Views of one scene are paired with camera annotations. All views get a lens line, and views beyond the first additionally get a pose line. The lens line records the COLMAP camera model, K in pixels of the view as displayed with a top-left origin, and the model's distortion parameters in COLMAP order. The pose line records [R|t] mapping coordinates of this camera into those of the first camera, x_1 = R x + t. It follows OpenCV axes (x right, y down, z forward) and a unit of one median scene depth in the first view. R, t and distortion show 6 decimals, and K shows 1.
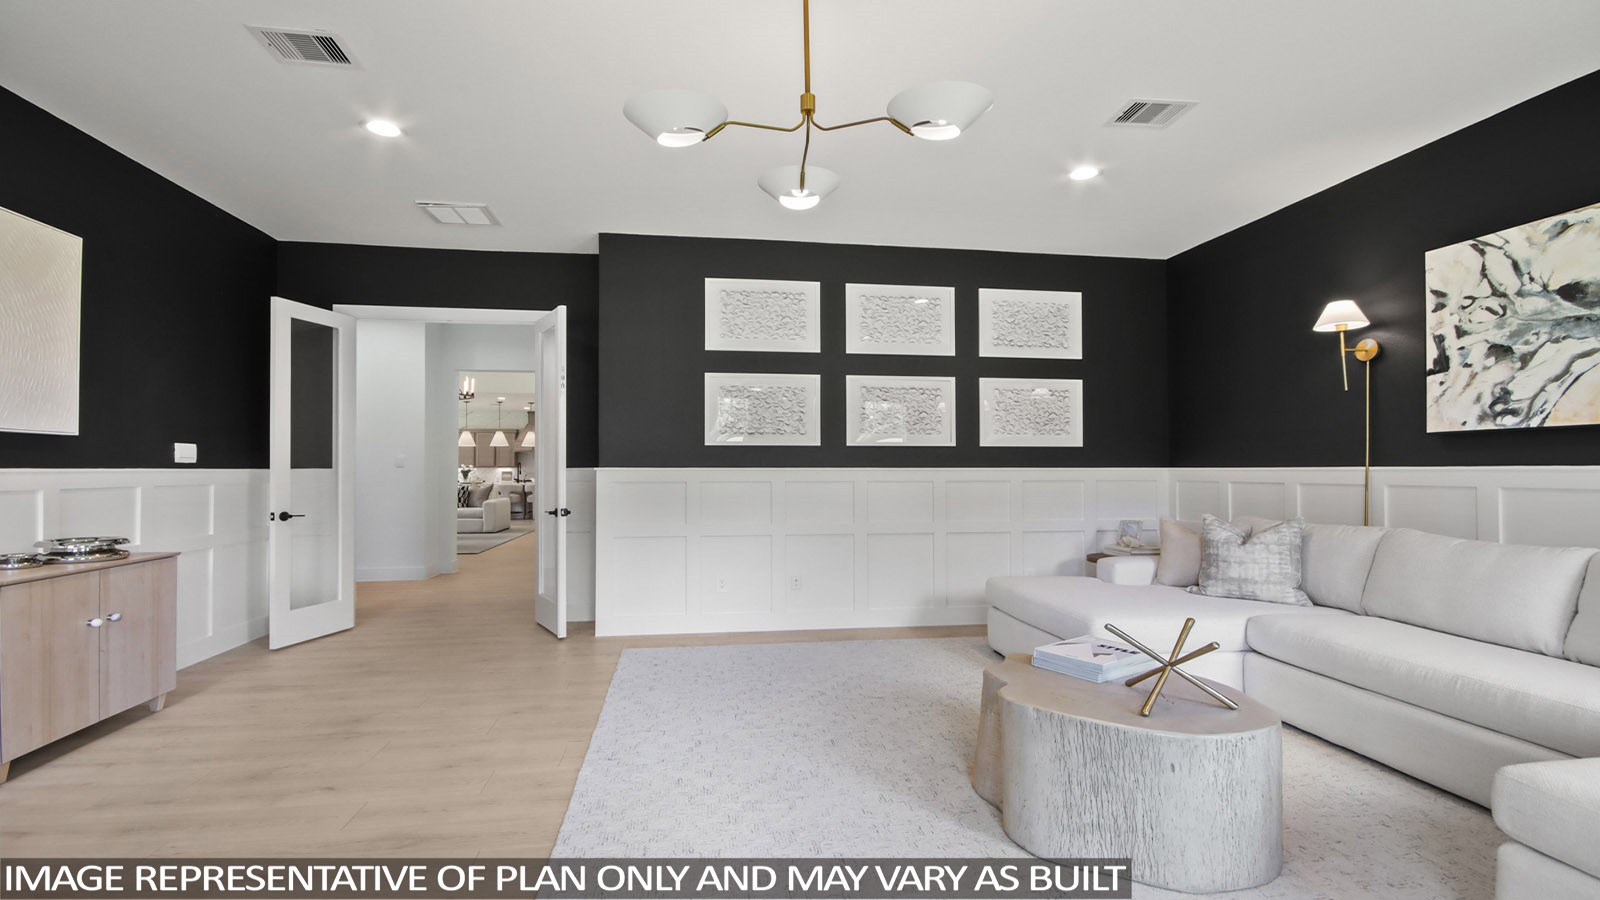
lens RADIAL K [[742.2, 0, 795.7], [0, 742.2, 459.5], [0, 0, 1]] dist [0.000880, 0.000051]
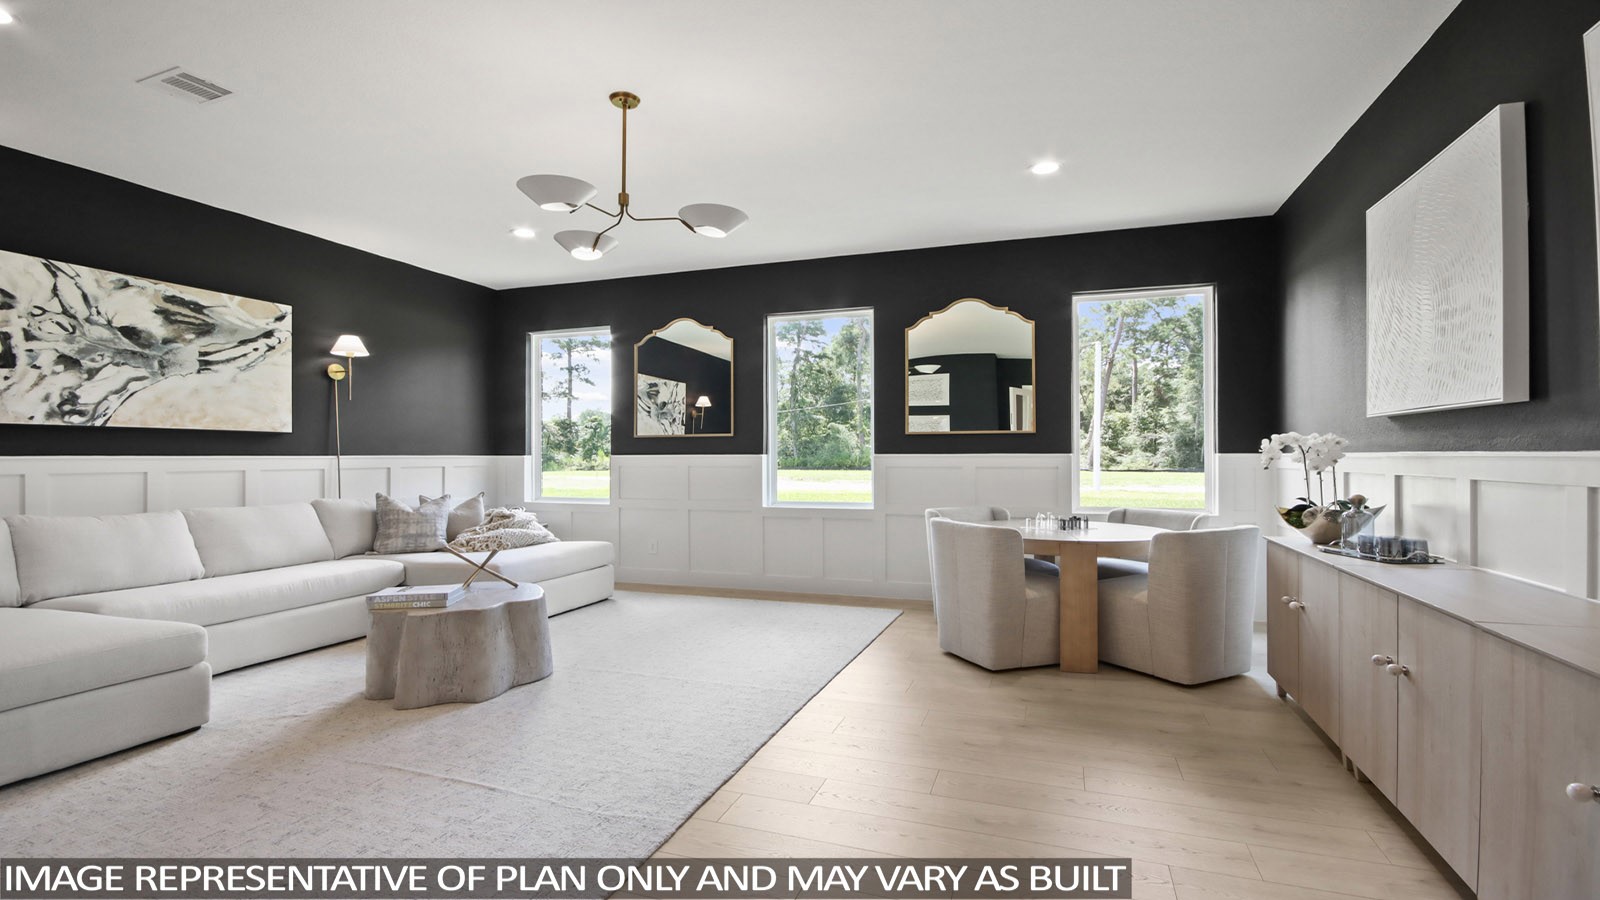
lens RADIAL K [[742.2, 0, 800.0], [0, 742.2, 452.2], [0, 0, 1]] dist [0.000880, 0.000051]
pose [[-0.881762, 0.002829, 0.471686, -0.689796], [-0.004055, 0.999900, -0.013576, 0.014552], [-0.471677, -0.013884, -0.881662, 1.517450]]
